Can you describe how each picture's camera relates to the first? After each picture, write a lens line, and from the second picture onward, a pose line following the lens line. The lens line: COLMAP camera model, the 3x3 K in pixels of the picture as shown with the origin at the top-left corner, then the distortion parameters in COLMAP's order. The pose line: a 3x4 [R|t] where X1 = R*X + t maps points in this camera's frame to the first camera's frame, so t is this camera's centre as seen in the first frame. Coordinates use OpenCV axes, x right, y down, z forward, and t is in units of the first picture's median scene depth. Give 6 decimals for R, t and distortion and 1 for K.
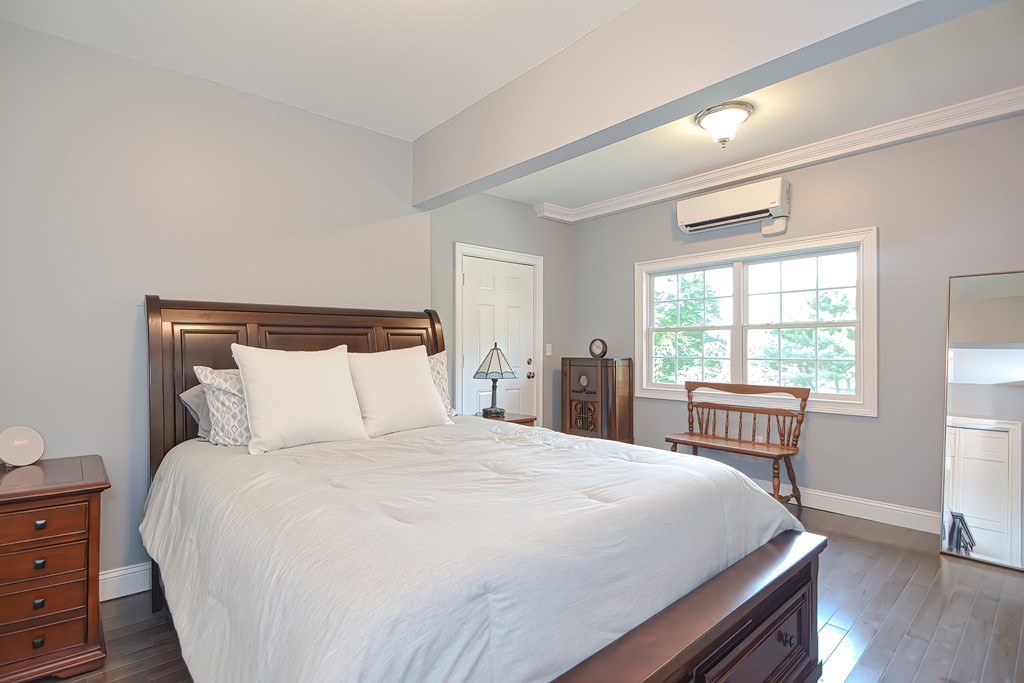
lens RADIAL K [[497.7, 0, 485.6], [0, 497.7, 344.3], [0, 0, 1]] dist [-0.002357, -0.007781]
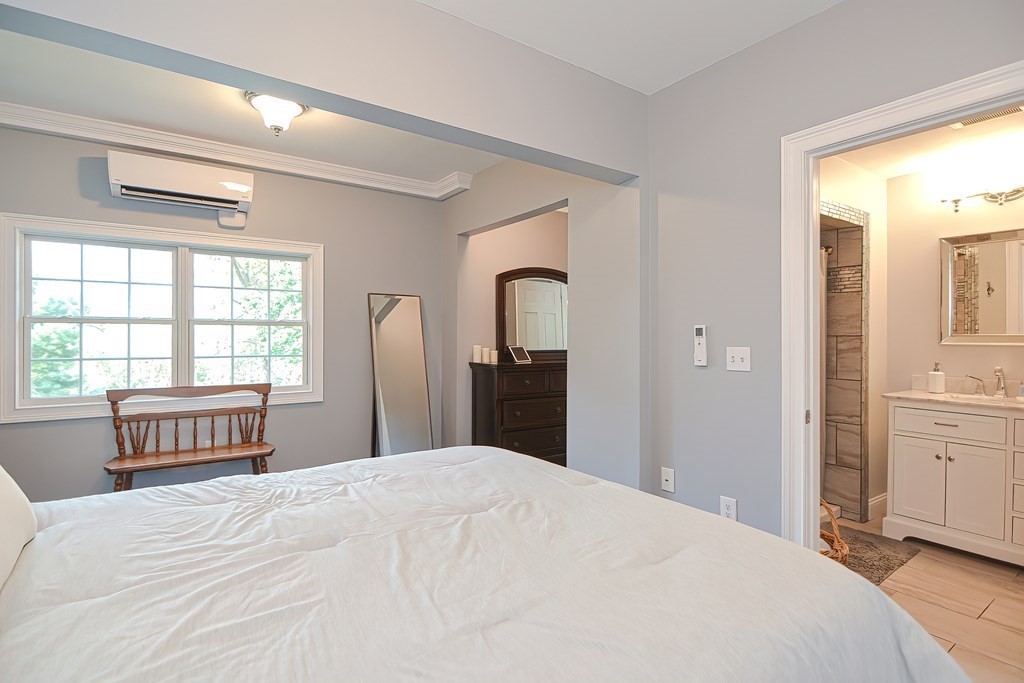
lens RADIAL K [[497.7, 0, 513.8], [0, 497.7, 338.4], [0, 0, 1]] dist [-0.002357, -0.007781]
pose [[0.069029, -0.003055, 0.997610, -0.317240], [-0.009134, 0.999951, 0.003694, -0.013472], [-0.997573, -0.009367, 0.068997, 0.353256]]
